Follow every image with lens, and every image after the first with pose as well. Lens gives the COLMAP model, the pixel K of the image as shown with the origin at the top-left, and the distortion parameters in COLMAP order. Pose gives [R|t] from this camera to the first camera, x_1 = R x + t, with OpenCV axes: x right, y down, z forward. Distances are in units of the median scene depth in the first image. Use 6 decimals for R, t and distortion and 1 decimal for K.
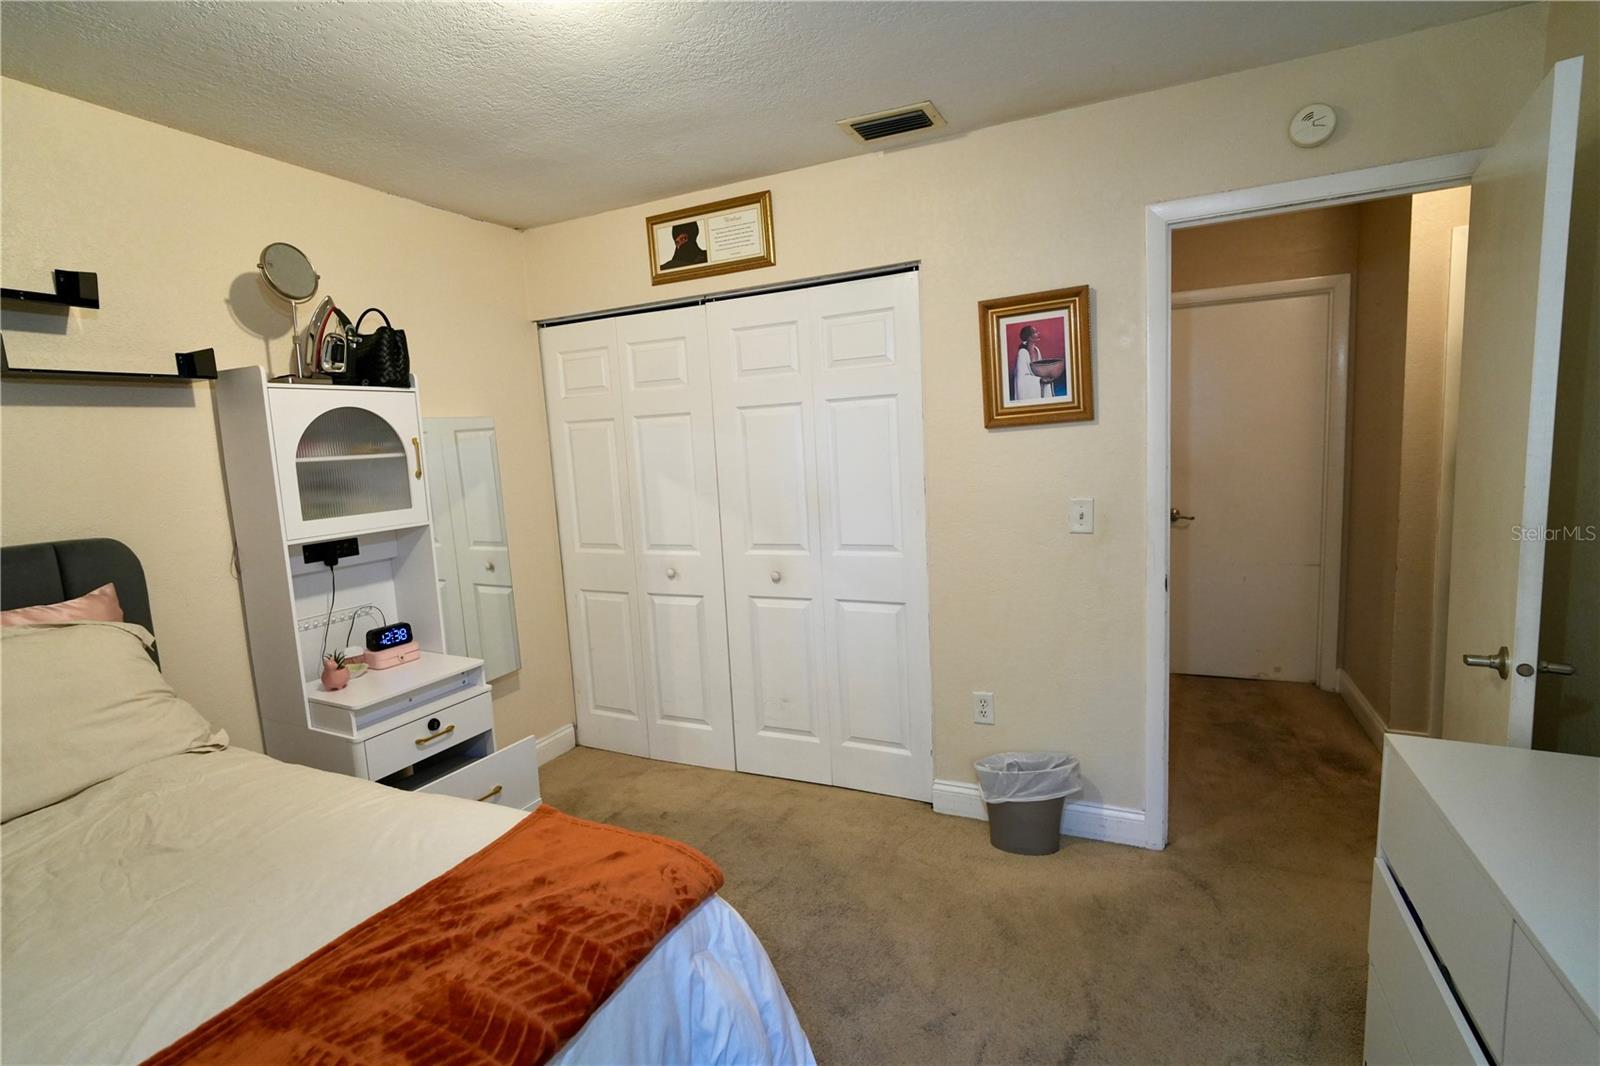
lens RADIAL K [[744.0, 0, 795.6], [0, 744.0, 528.9], [0, 0, 1]] dist [-0.008538, 0.003445]
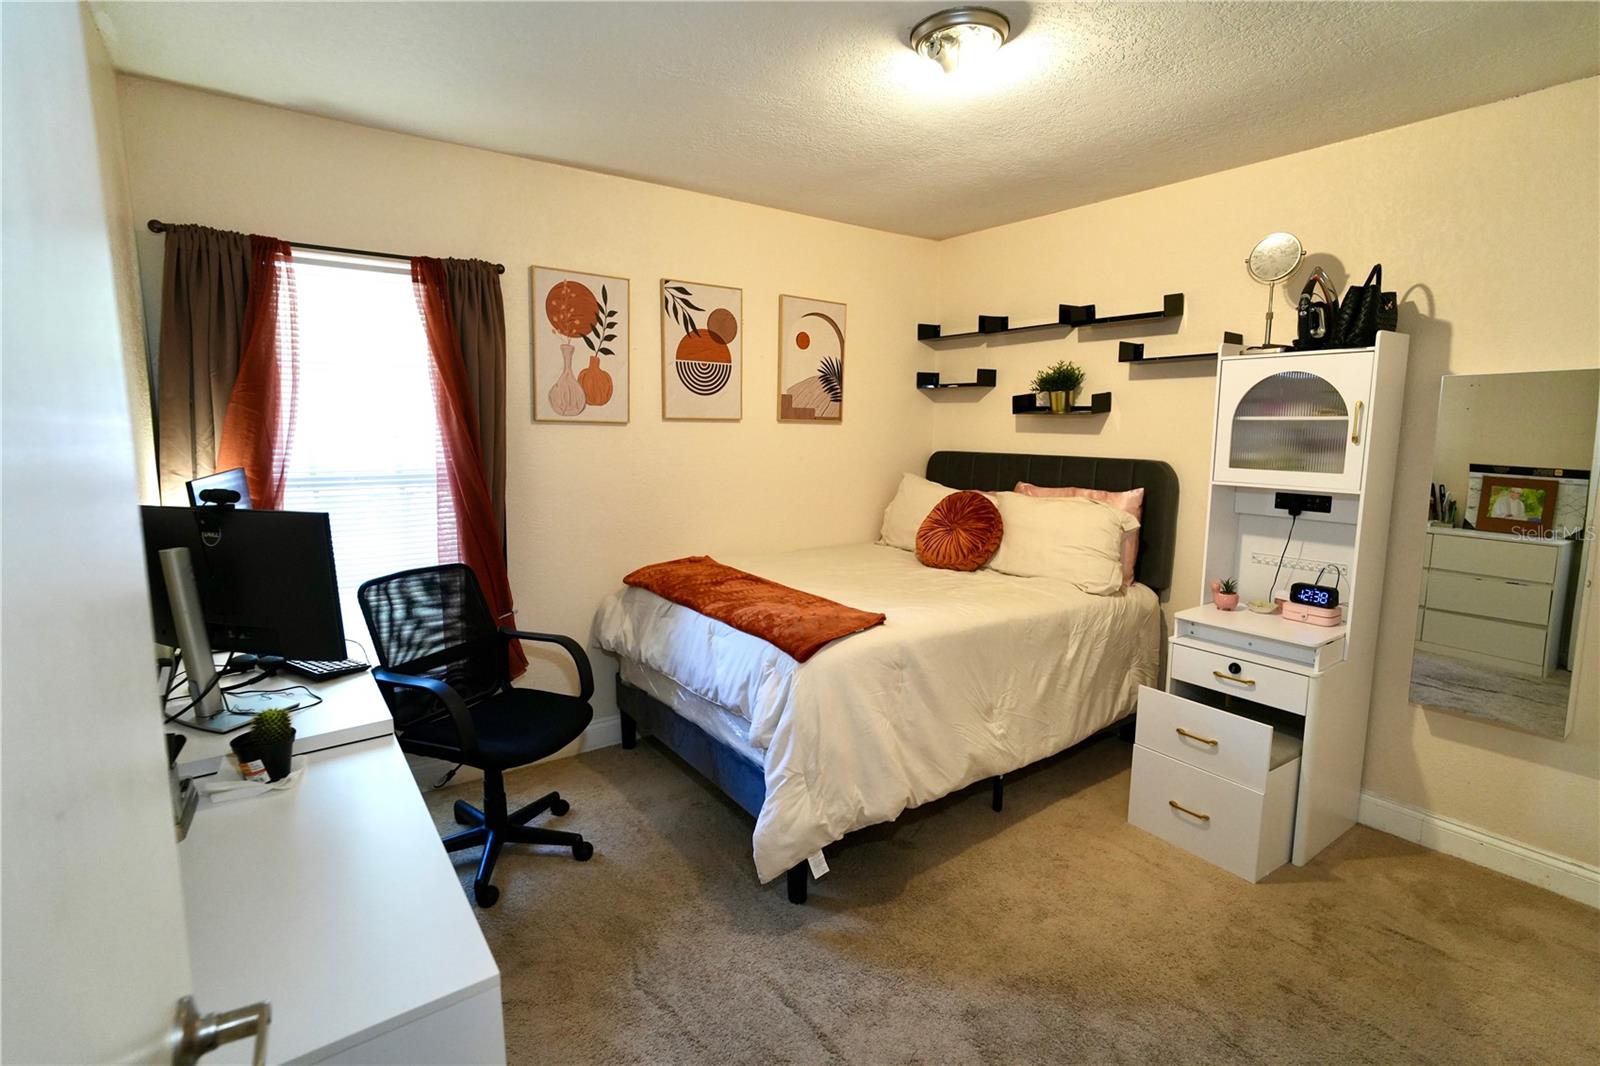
lens RADIAL K [[744.0, 0, 798.7], [0, 744.0, 536.9], [0, 0, 1]] dist [-0.008538, 0.003445]
pose [[-0.477971, 0.183954, -0.858897, 0.688406], [-0.085323, 0.963477, 0.253834, -0.138058], [0.874222, 0.194609, -0.444819, 0.852183]]
